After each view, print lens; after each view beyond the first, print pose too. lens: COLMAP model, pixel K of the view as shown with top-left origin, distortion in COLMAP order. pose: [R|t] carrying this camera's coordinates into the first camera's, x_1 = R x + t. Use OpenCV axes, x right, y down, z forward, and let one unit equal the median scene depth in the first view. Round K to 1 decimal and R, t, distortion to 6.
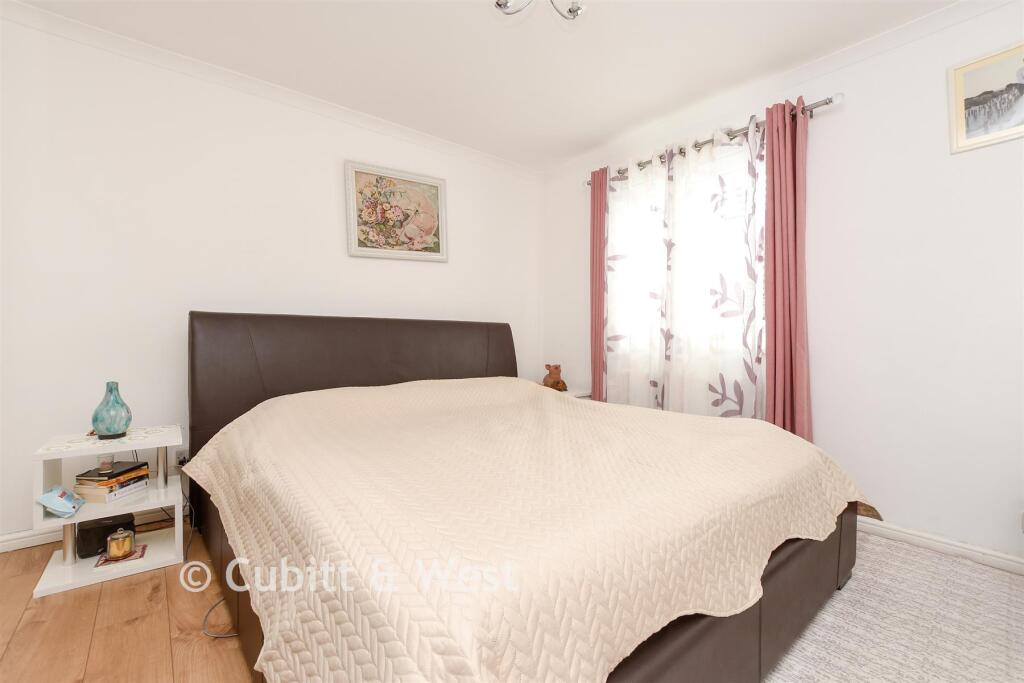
lens RADIAL K [[456.4, 0, 514.9], [0, 456.4, 338.3], [0, 0, 1]] dist [-0.016708, 0.002247]
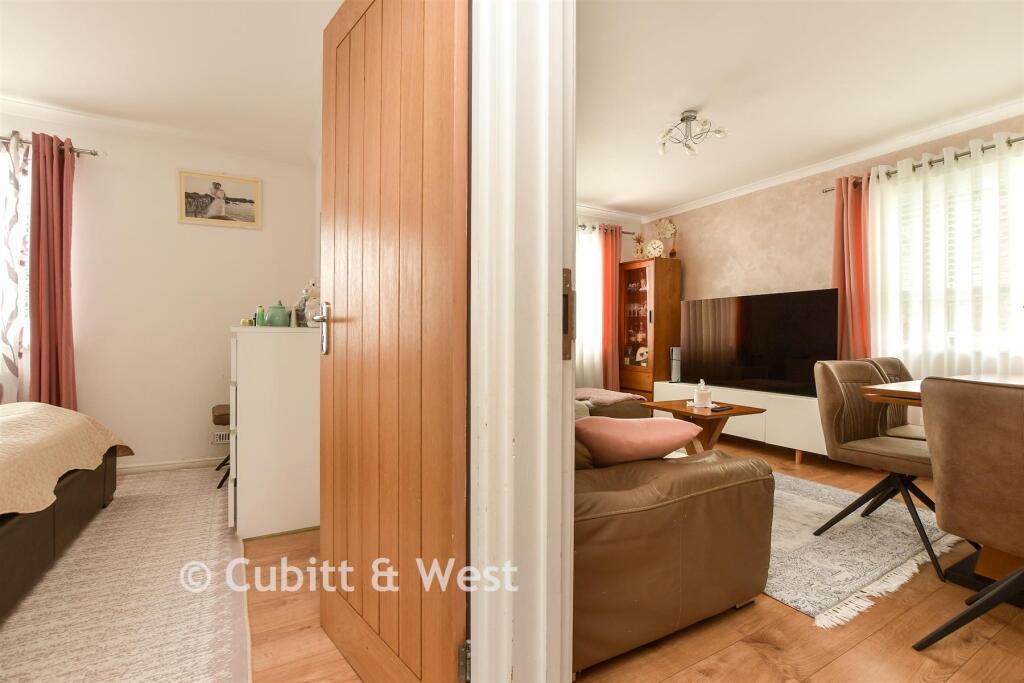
lens RADIAL K [[456.4, 0, 515.5], [0, 456.4, 335.9], [0, 0, 1]] dist [-0.016708, 0.002247]
pose [[0.187473, 0.000800, 0.982269, -0.333951], [-0.000256, 1.000000, -0.000765, 0.002802], [-0.982270, -0.000108, 0.187473, -0.417594]]
